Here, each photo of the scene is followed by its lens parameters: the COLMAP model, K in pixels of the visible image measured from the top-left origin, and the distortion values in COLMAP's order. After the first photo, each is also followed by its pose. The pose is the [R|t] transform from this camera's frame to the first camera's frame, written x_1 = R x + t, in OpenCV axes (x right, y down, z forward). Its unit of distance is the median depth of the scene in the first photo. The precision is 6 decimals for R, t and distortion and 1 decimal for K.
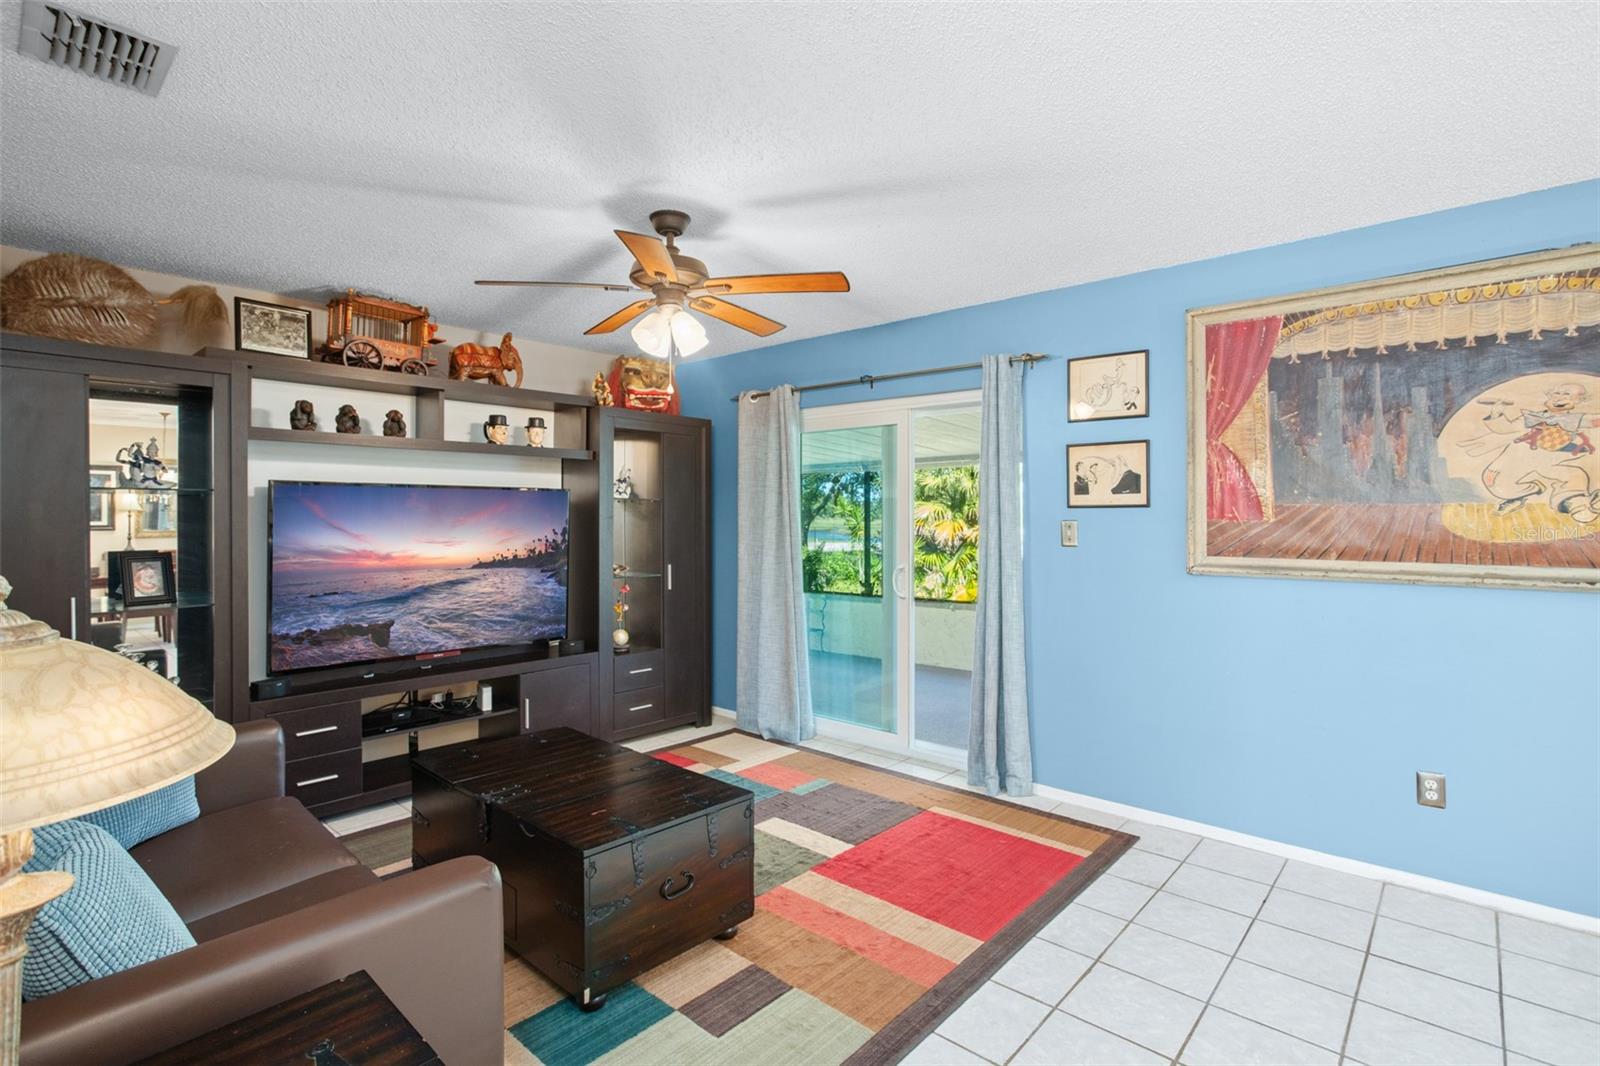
lens RADIAL K [[769.4, 0, 793.0], [0, 769.4, 509.8], [0, 0, 1]] dist [-0.037653, 0.019157]
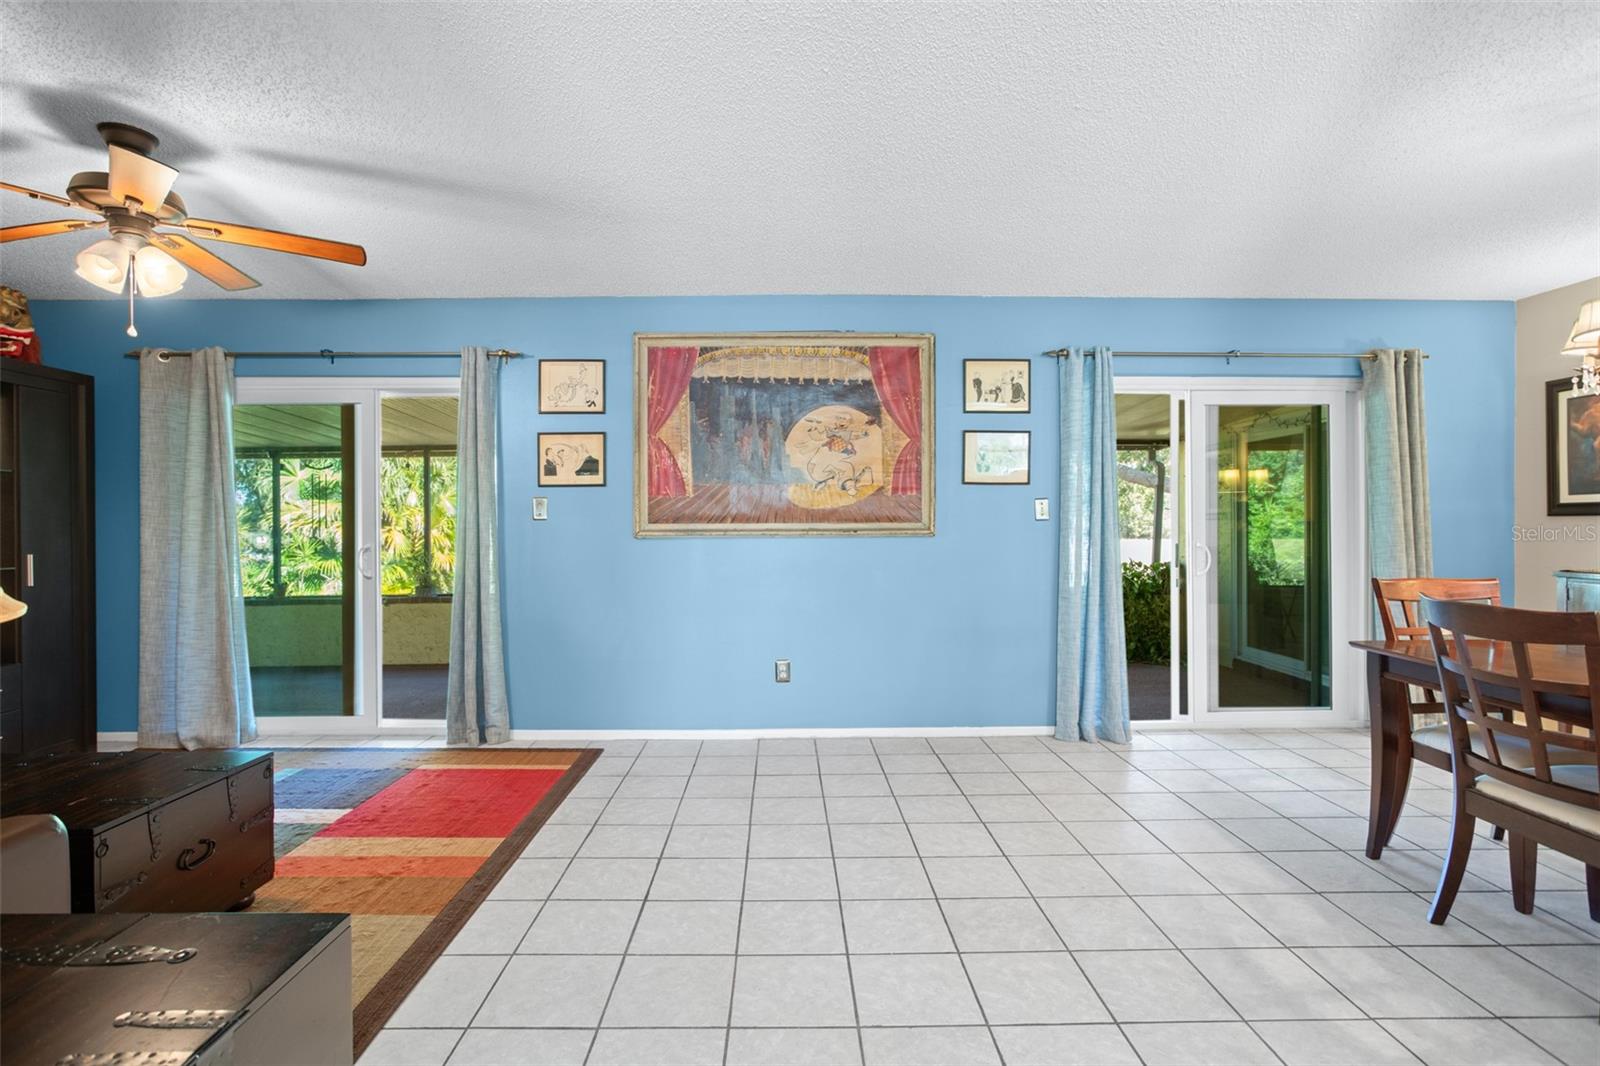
lens RADIAL K [[776.4, 0, 790.9], [0, 776.4, 515.9], [0, 0, 1]] dist [-0.037044, 0.021728]
pose [[0.734062, 0.001766, 0.679080, -0.179377], [0.001017, 0.999993, -0.003700, 0.052926], [-0.679081, 0.003406, 0.734055, -0.140490]]
